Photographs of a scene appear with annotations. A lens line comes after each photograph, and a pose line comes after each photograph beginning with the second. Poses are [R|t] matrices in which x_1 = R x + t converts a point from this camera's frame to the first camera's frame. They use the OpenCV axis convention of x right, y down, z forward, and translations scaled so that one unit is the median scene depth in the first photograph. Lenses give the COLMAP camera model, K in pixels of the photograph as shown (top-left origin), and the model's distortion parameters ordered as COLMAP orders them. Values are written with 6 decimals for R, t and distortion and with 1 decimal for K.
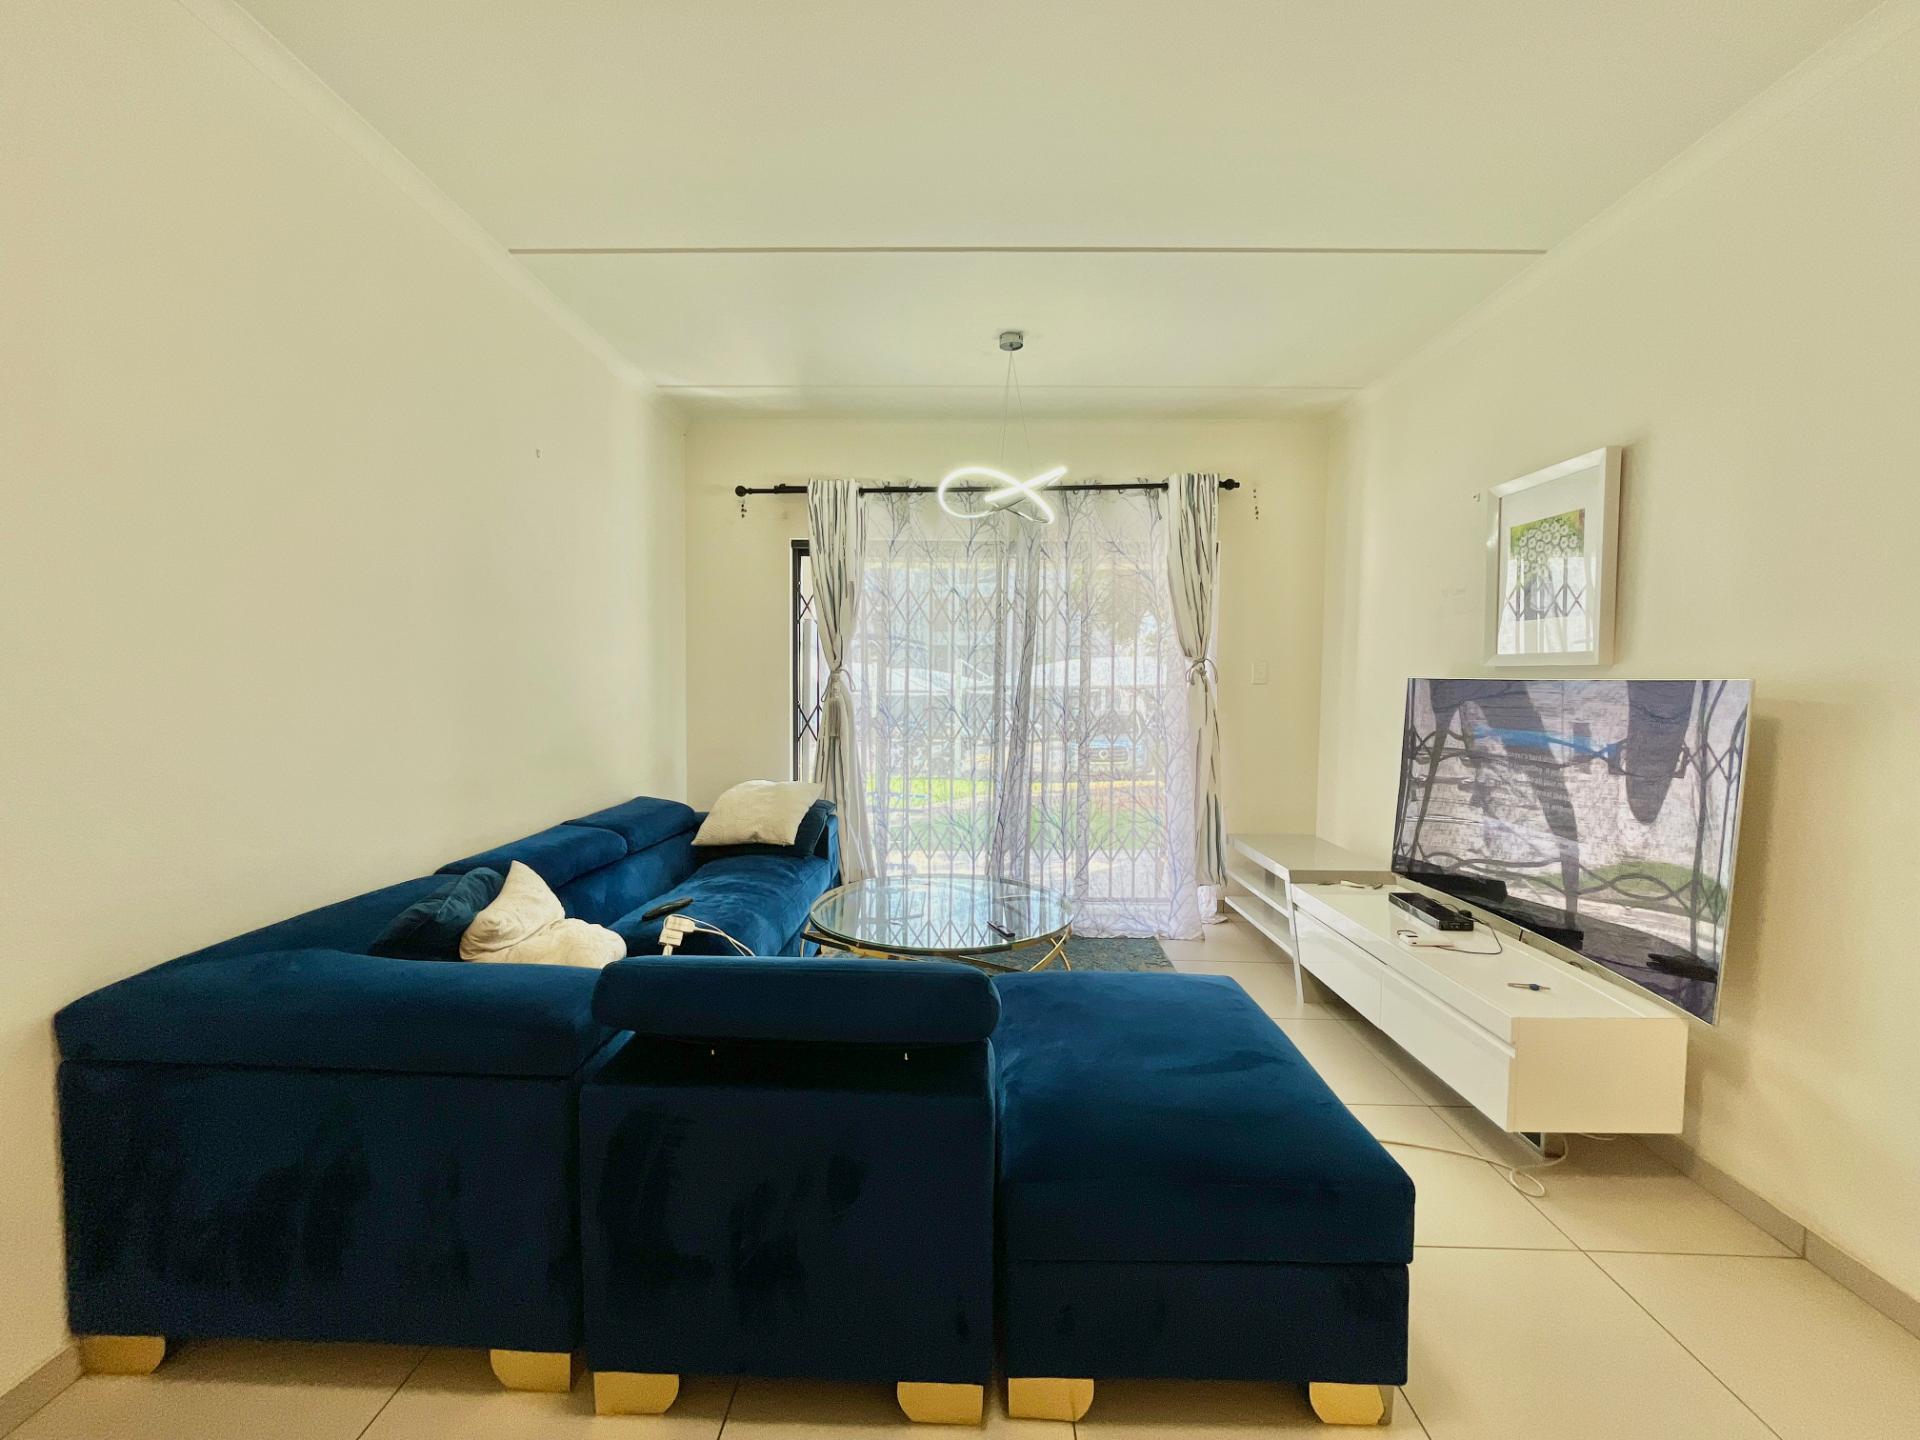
lens RADIAL K [[769.9, 0, 941.8], [0, 769.9, 713.8], [0, 0, 1]] dist [-0.004693, -0.000194]
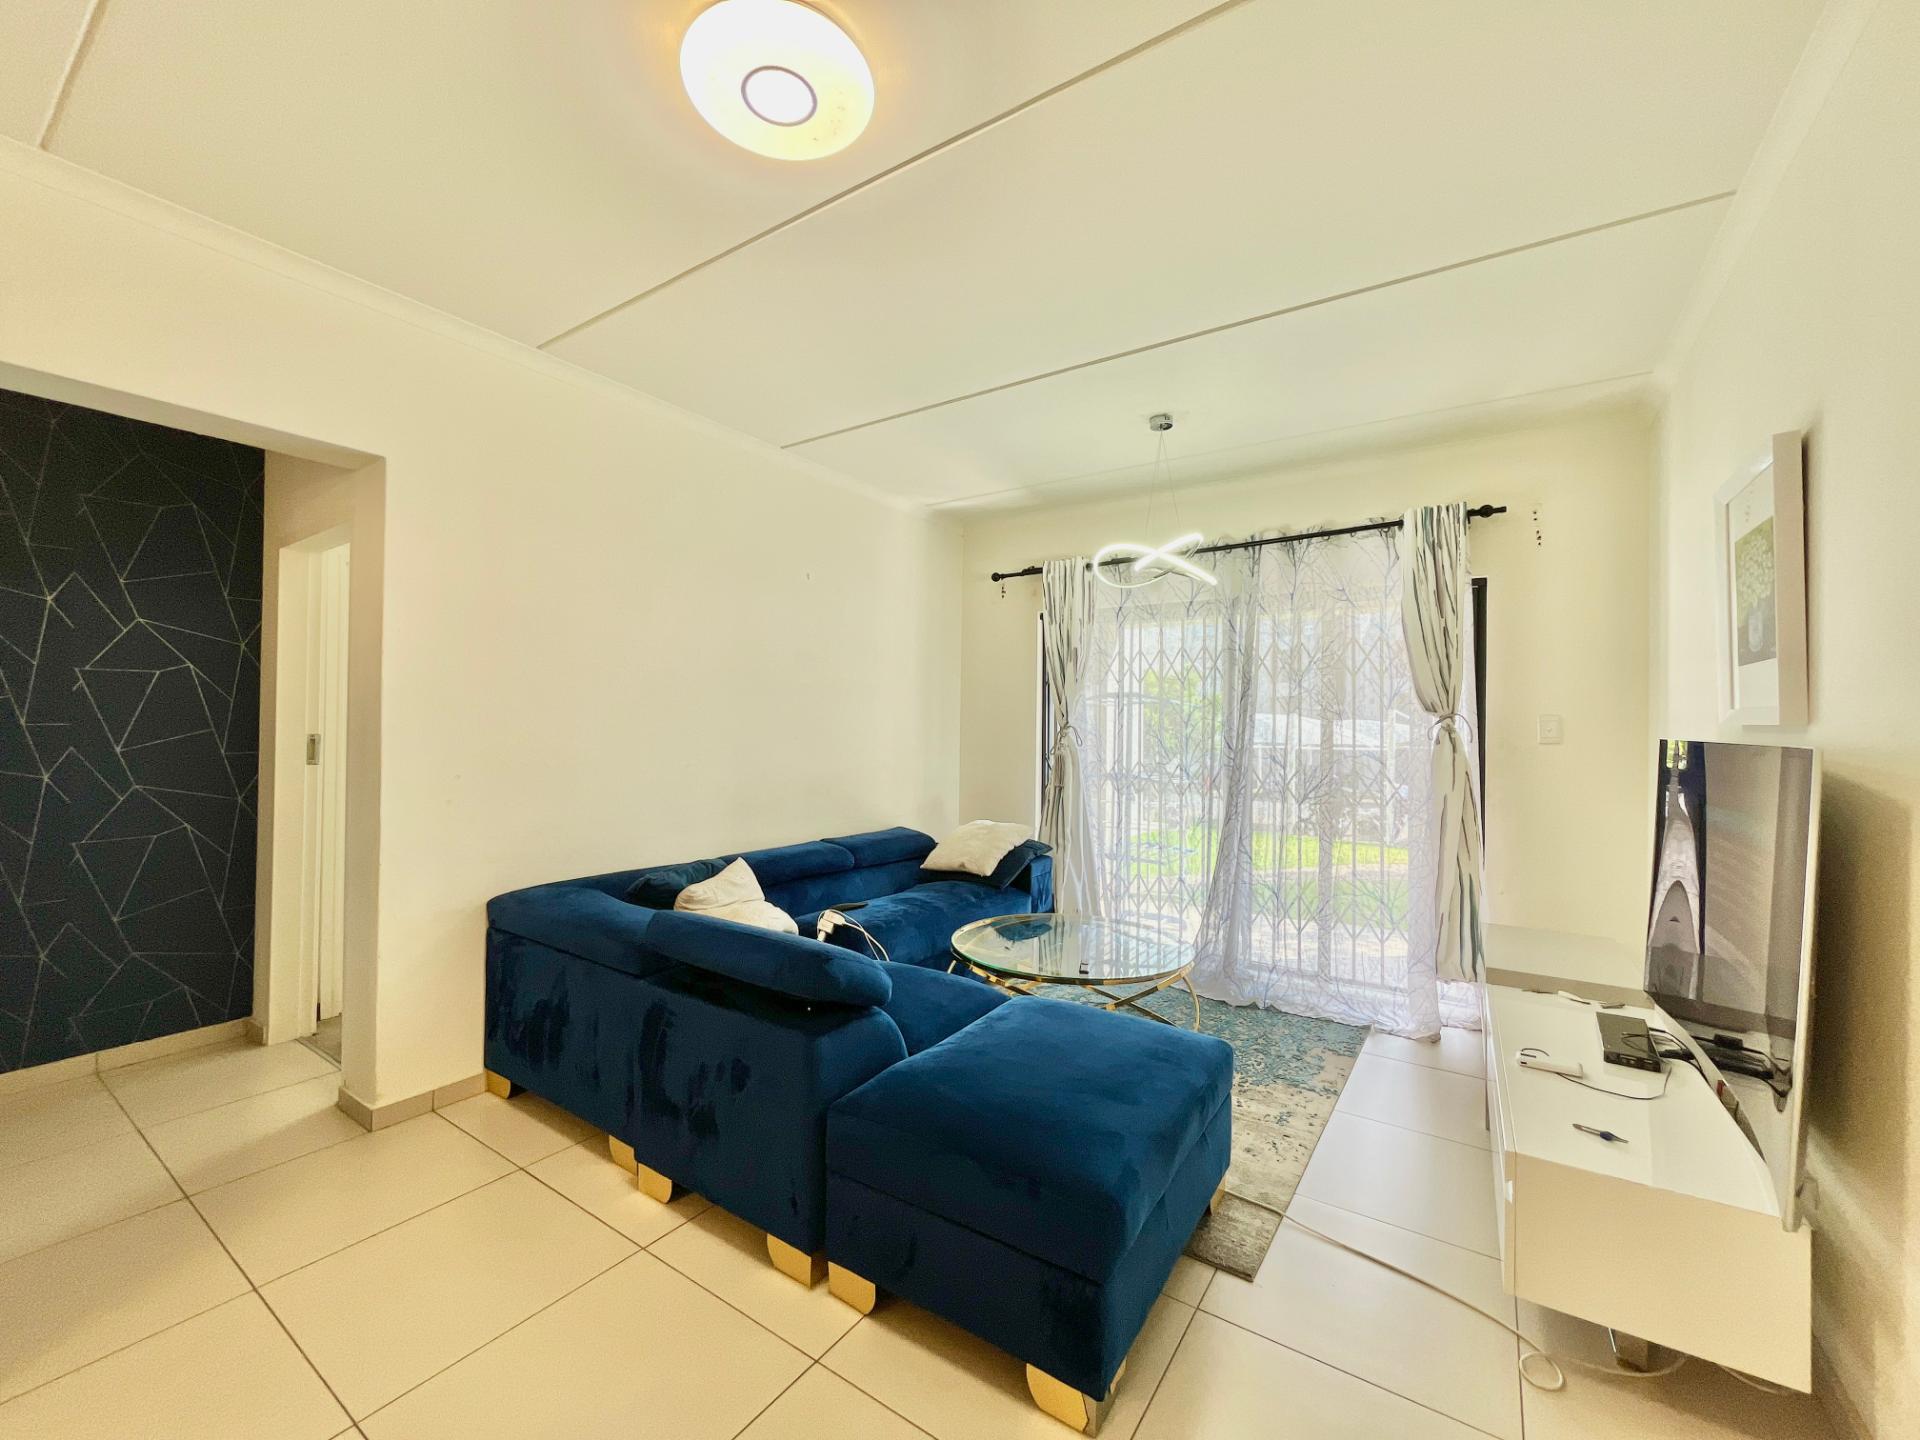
lens RADIAL K [[769.9, 0, 963.2], [0, 769.9, 718.5], [0, 0, 1]] dist [-0.004693, -0.000194]
pose [[0.843841, -0.005471, -0.536565, 0.363296], [-0.028460, 0.998084, -0.054936, -0.003932], [0.535838, 0.061627, 0.842069, -0.020857]]
